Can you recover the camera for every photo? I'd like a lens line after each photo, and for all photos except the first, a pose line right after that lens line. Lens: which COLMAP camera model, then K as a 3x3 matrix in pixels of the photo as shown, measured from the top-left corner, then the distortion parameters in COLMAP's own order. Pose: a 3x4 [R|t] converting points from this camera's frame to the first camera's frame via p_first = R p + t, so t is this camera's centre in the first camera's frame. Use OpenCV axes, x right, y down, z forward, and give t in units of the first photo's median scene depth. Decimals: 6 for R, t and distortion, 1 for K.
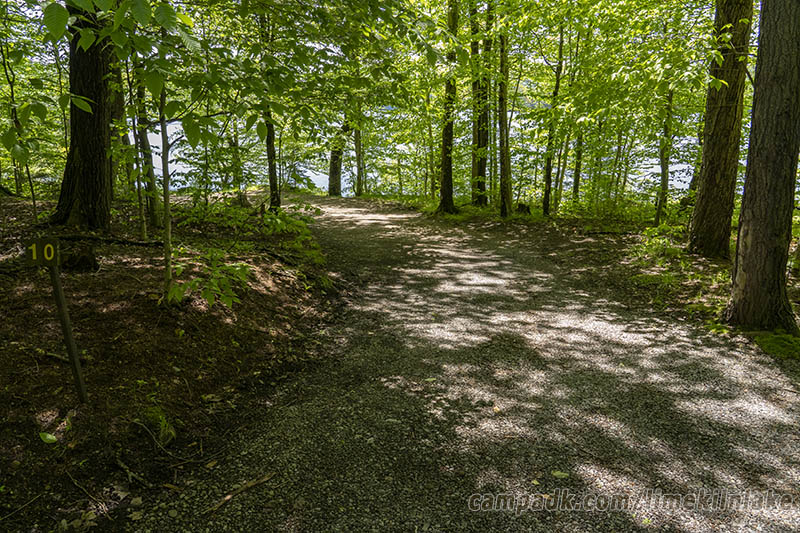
lens RADIAL K [[556.1, 0, 400.0], [0, 556.1, 266.5], [0, 0, 1]] dist [-0.003677, 0.001585]
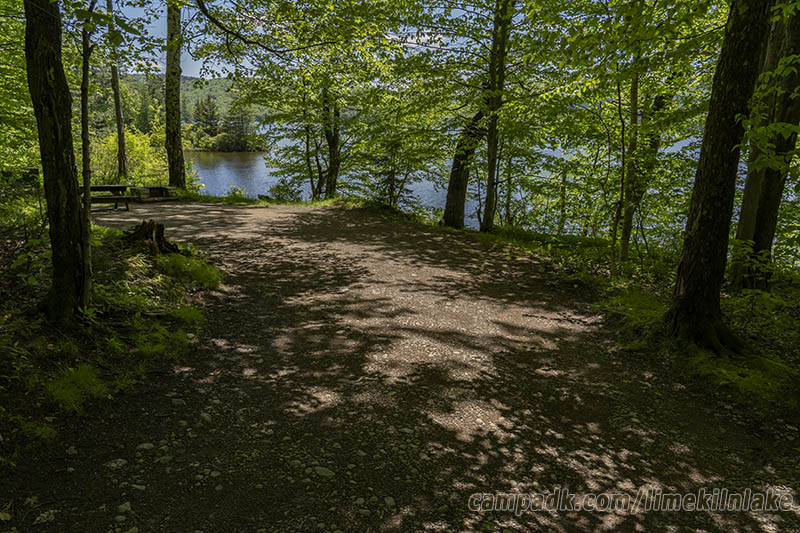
lens RADIAL K [[556.1, 0, 400.0], [0, 556.1, 266.5], [0, 0, 1]] dist [-0.003677, 0.001585]
pose [[0.955581, 0.096298, -0.278552, 0.007074], [-0.103467, 0.994571, -0.011115, -0.068170], [0.275969, 0.039442, 0.960357, 0.385531]]
